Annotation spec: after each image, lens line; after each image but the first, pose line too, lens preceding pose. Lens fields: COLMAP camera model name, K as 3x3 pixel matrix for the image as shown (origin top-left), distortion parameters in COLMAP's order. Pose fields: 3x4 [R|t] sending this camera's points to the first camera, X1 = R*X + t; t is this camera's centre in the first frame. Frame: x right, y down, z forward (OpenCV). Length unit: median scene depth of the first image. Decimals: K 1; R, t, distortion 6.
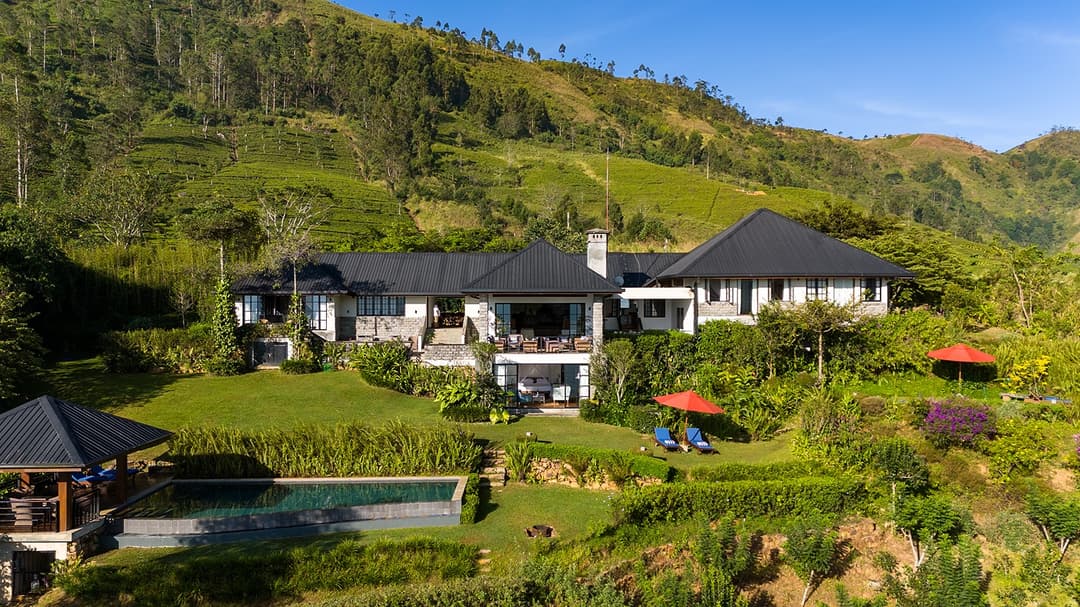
lens RADIAL K [[797.1, 0, 539.9], [0, 797.1, 305.2], [0, 0, 1]] dist [0.025963, 0.001911]
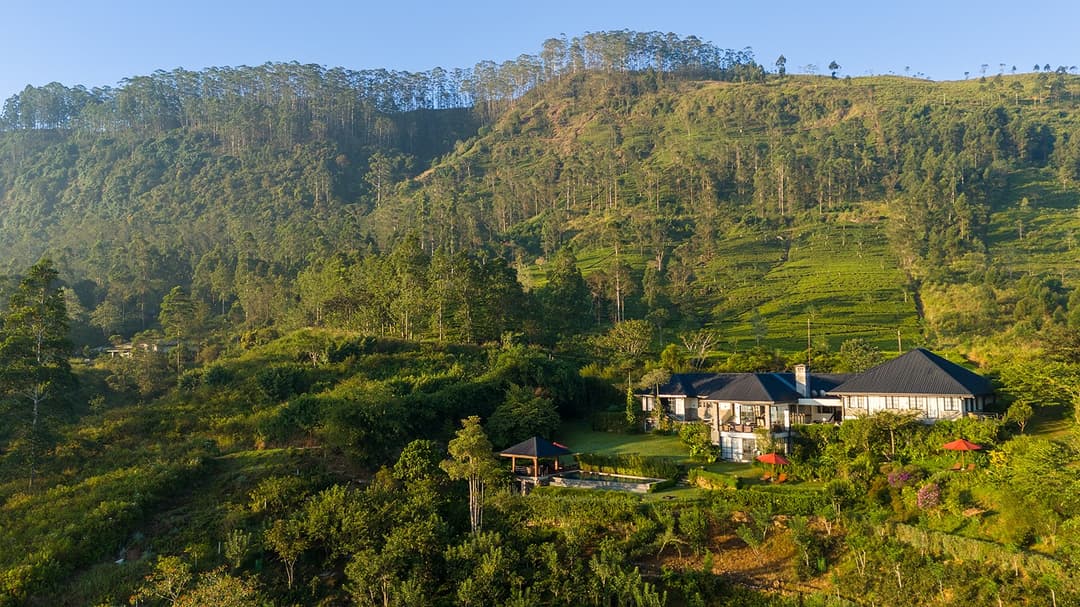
lens RADIAL K [[797.1, 0, 540.7], [0, 797.1, 303.9], [0, 0, 1]] dist [0.025963, 0.001911]
pose [[0.734346, -0.059867, -0.676131, 0.135619], [0.005793, 0.996619, -0.081953, -0.013462], [0.678751, 0.056265, 0.732210, -0.115344]]
